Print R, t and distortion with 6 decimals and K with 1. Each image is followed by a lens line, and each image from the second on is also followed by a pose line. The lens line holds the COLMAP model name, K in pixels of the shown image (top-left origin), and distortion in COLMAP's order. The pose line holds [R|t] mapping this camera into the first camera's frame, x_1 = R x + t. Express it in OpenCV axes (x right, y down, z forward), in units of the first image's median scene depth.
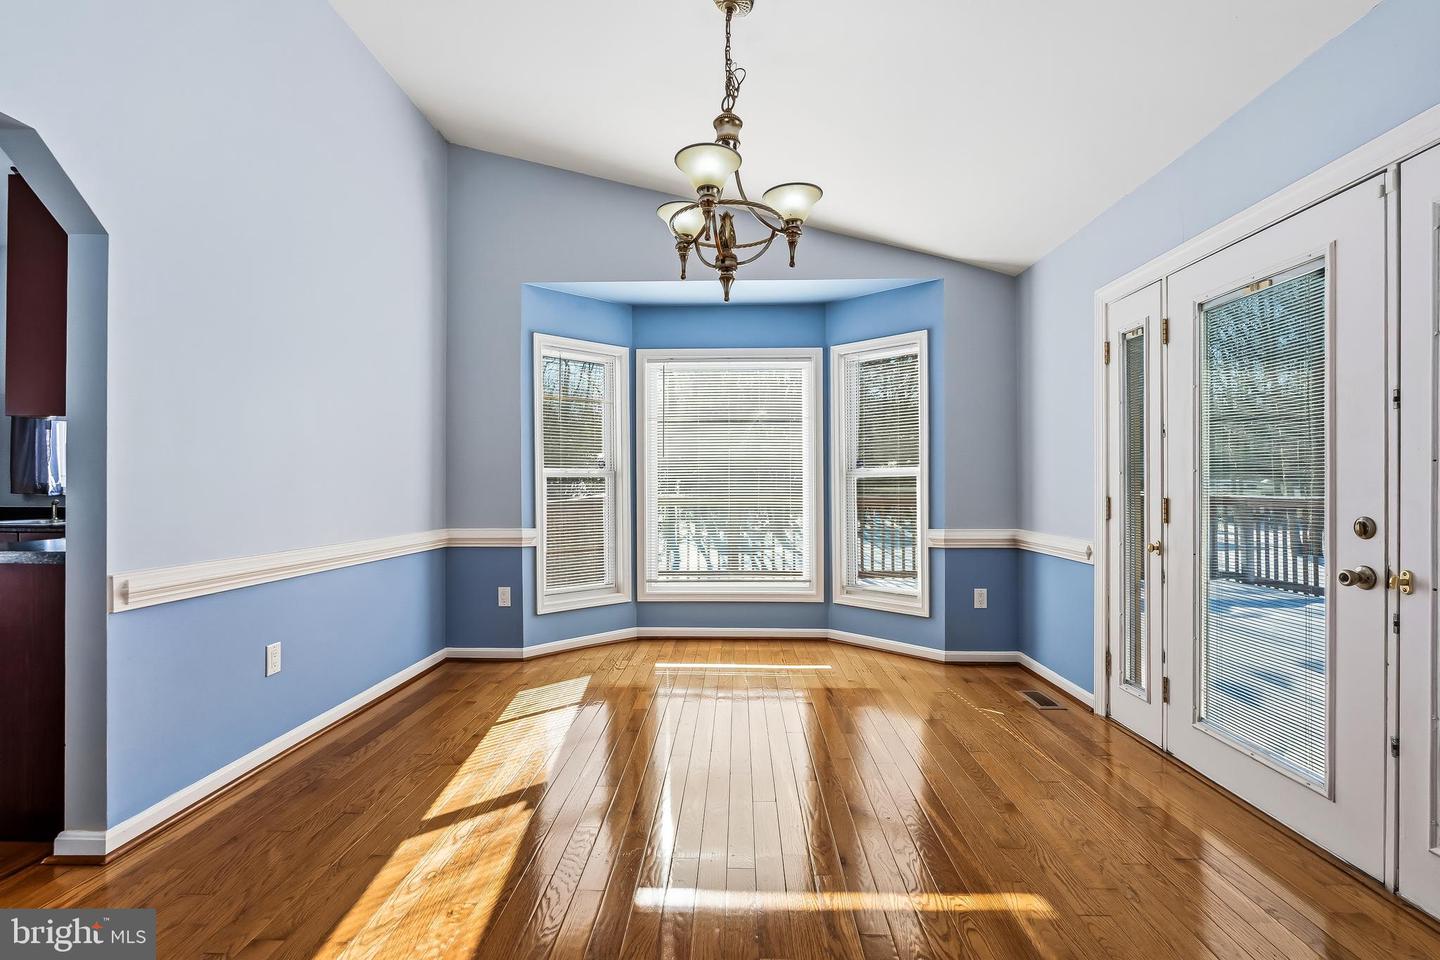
lens RADIAL K [[663.0, 0, 720.0], [0, 663.0, 480.0], [0, 0, 1]] dist [0.001647, 0.000844]
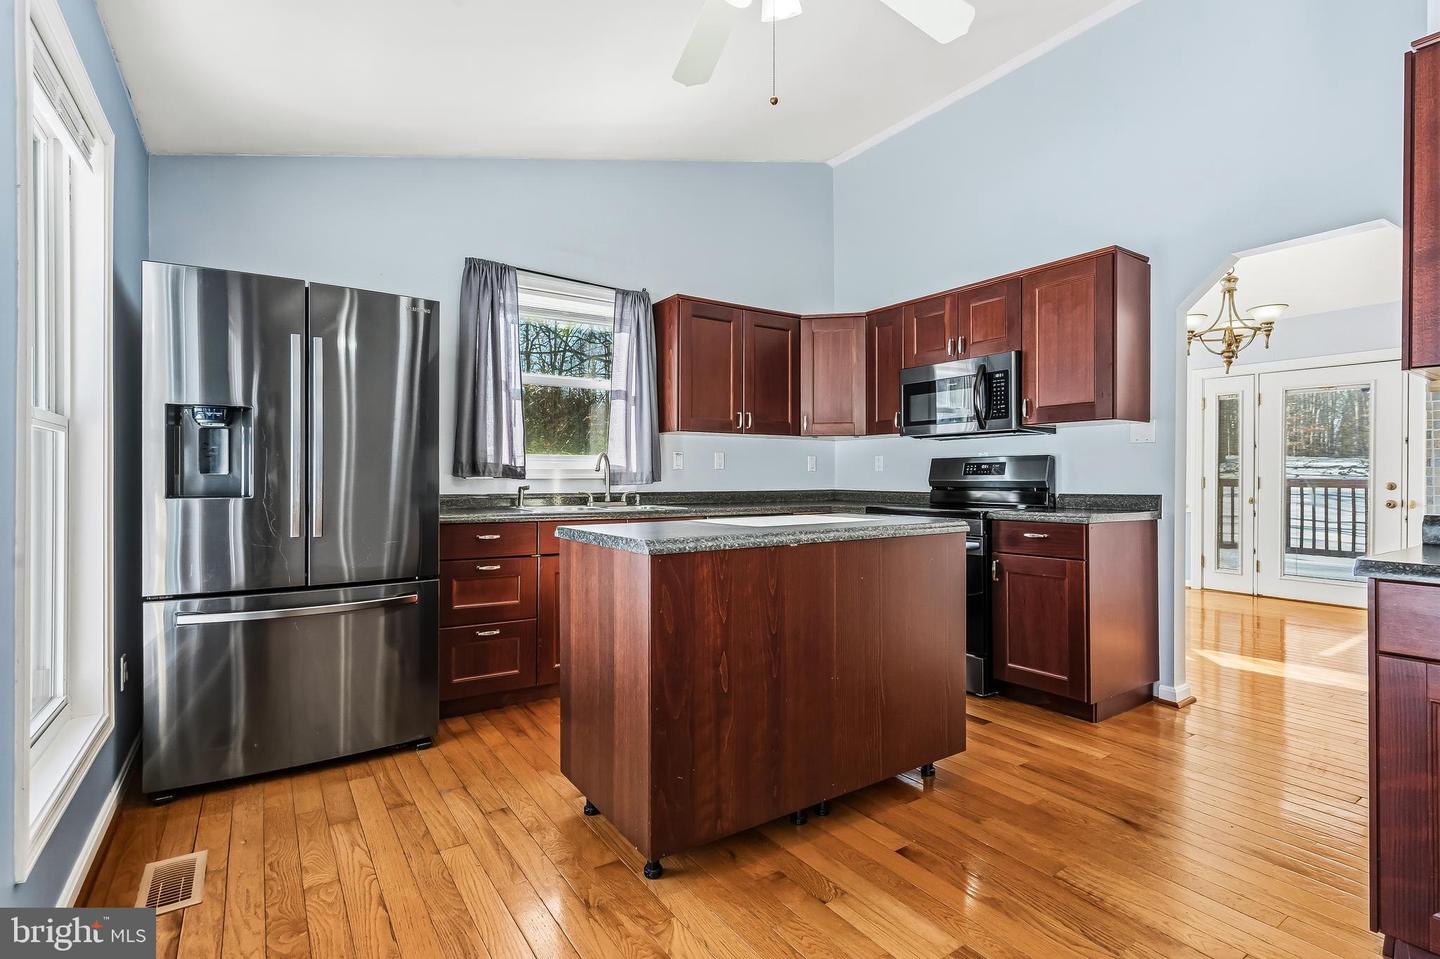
lens RADIAL K [[681.3, 0, 720.0], [0, 681.3, 479.5], [0, 0, 1]] dist [-0.002837, -0.000201]
pose [[0.808264, -0.001295, 0.588818, -1.275947], [-0.008488, 0.999868, 0.013850, 0.011713], [-0.588759, -0.016193, 0.808147, 0.156314]]
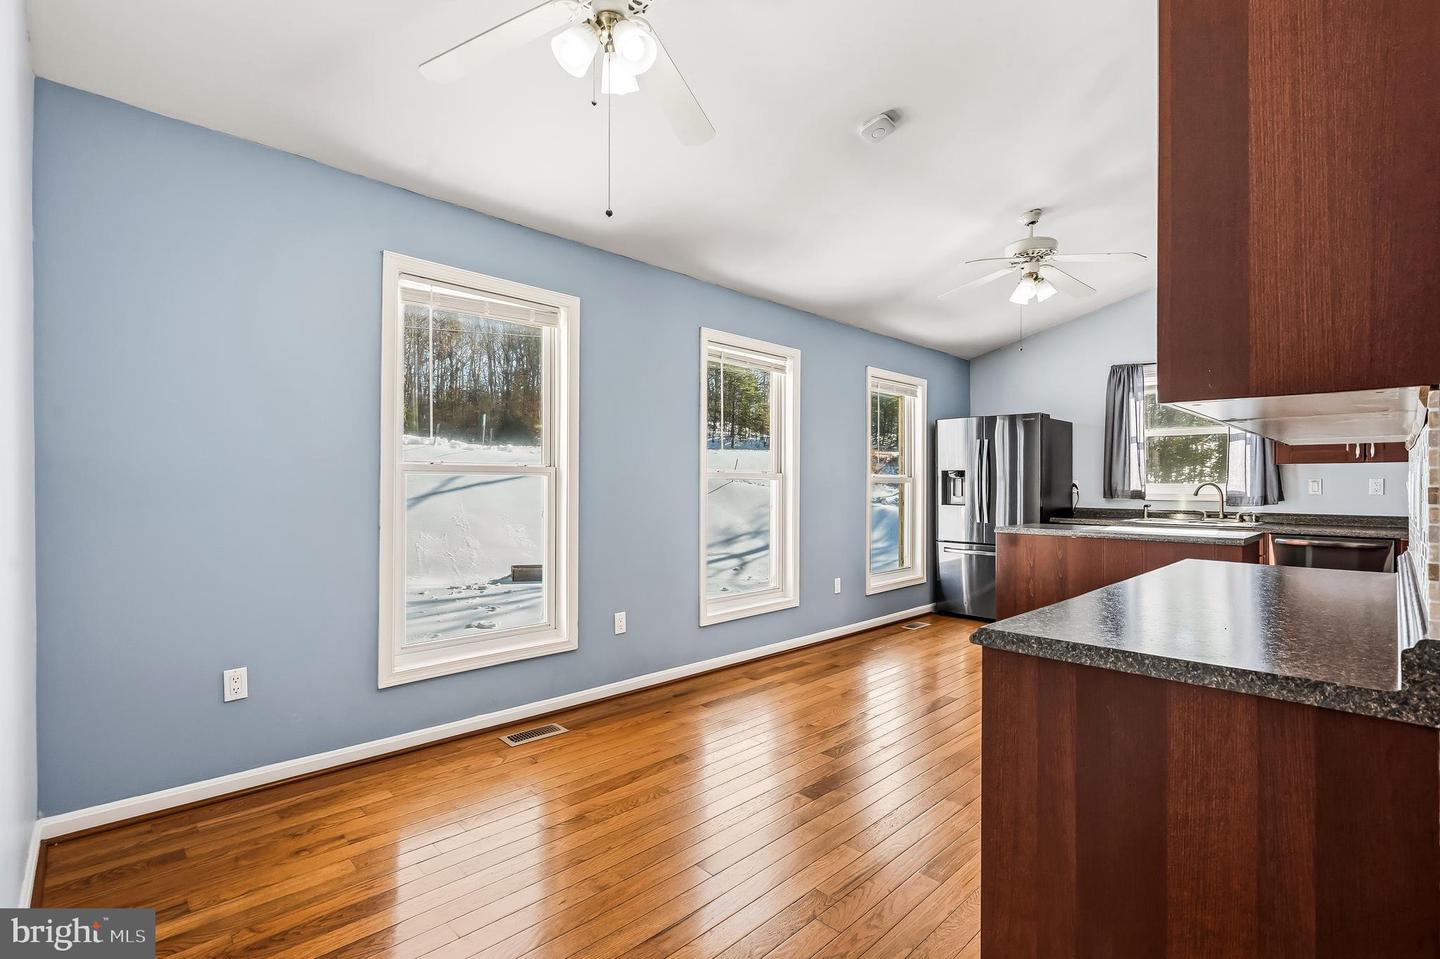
lens RADIAL K [[656.9, 0, 720.0], [0, 656.9, 479.5], [0, 0, 1]] dist [0.001712, 0.000217]
pose [[0.724042, -0.000906, -0.689755, -0.700258], [0.005383, 0.999976, 0.004337, -0.023948], [0.689735, -0.006854, 0.724029, -0.492796]]
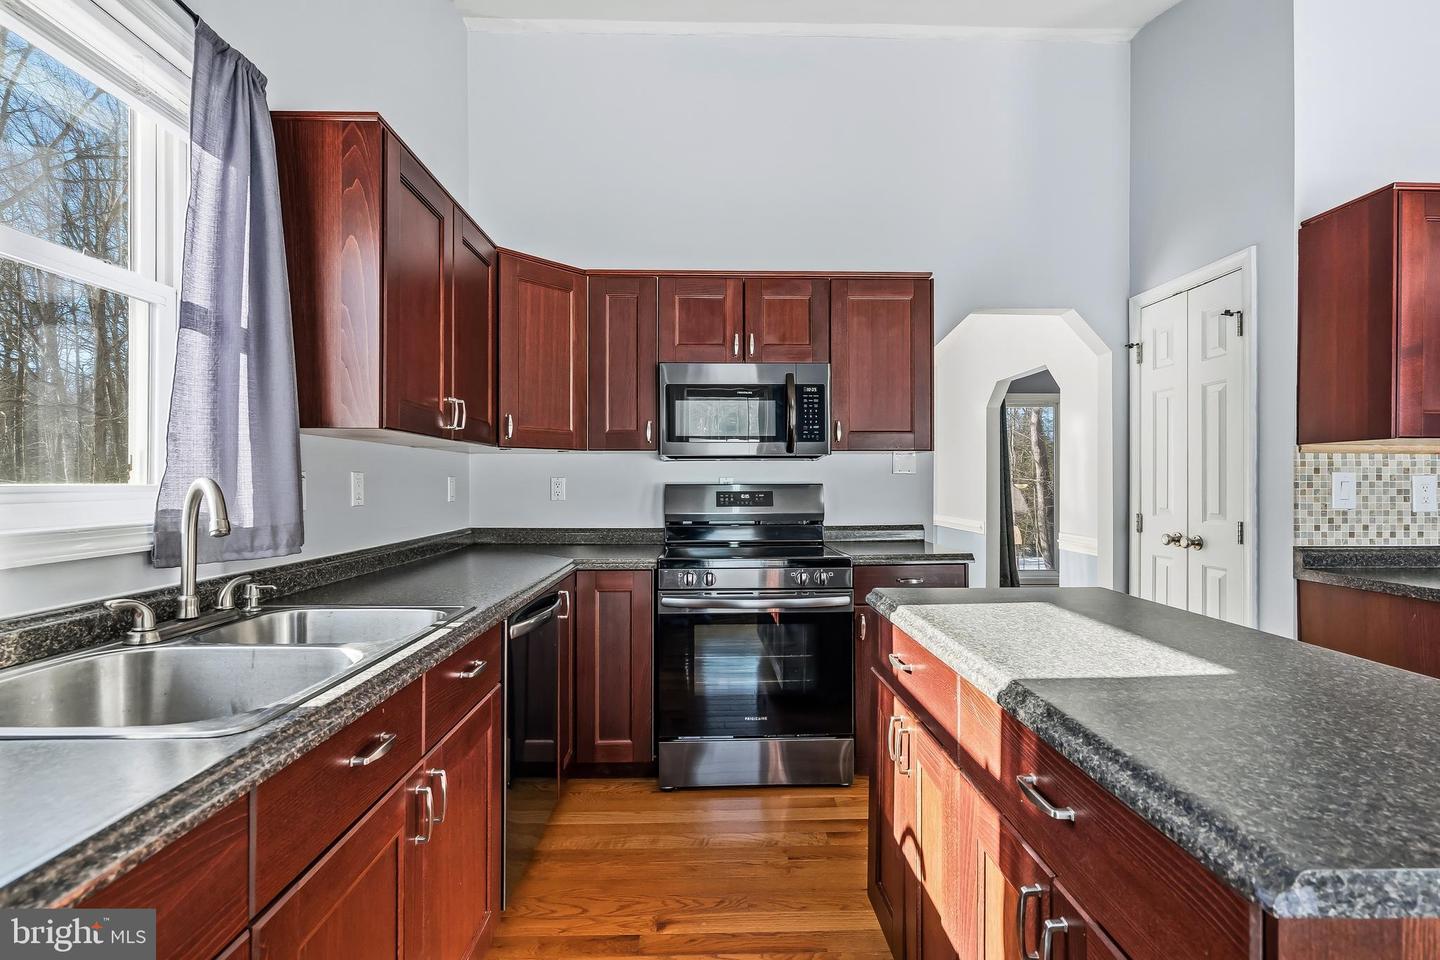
lens RADIAL K [[663.0, 0, 720.0], [0, 663.0, 480.0], [0, 0, 1]] dist [0.001647, 0.000844]
pose [[-0.054756, 0.001397, 0.998499, -1.186402], [-0.012830, 0.999915, -0.002102, -0.011055], [-0.998417, -0.012926, -0.054734, 0.746644]]
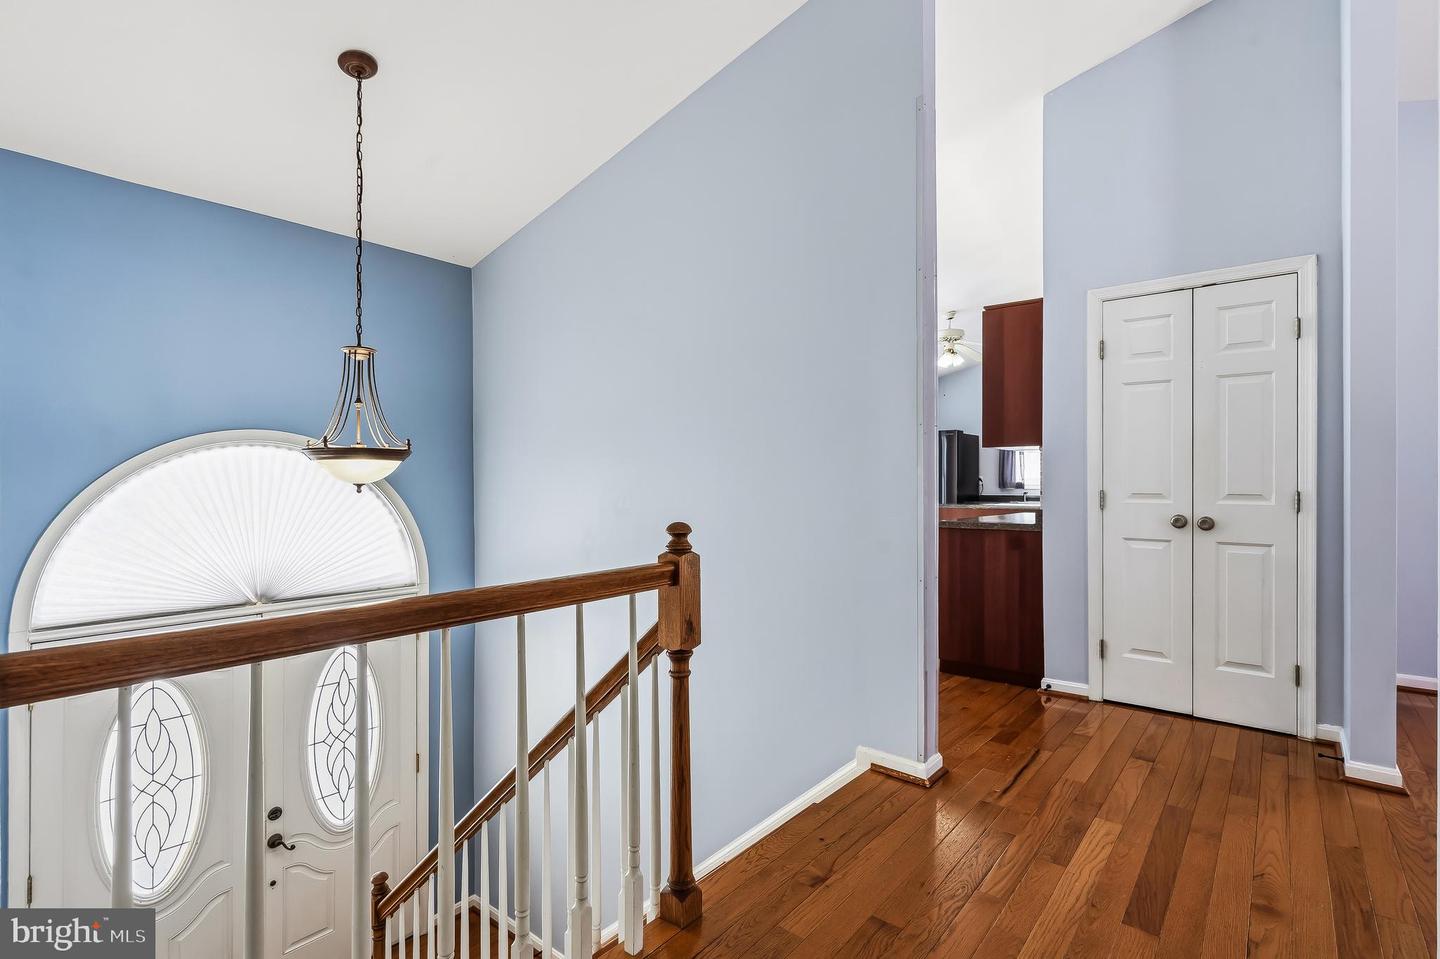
lens RADIAL K [[690.6, 0, 721.1], [0, 690.6, 483.6], [0, 0, 1]] dist [-0.001732, -0.000122]
pose [[0.798107, -0.002089, -0.602512, -0.483796], [0.008711, 0.999929, 0.008071, -0.013747], [0.602453, -0.011690, 0.798069, -1.109111]]
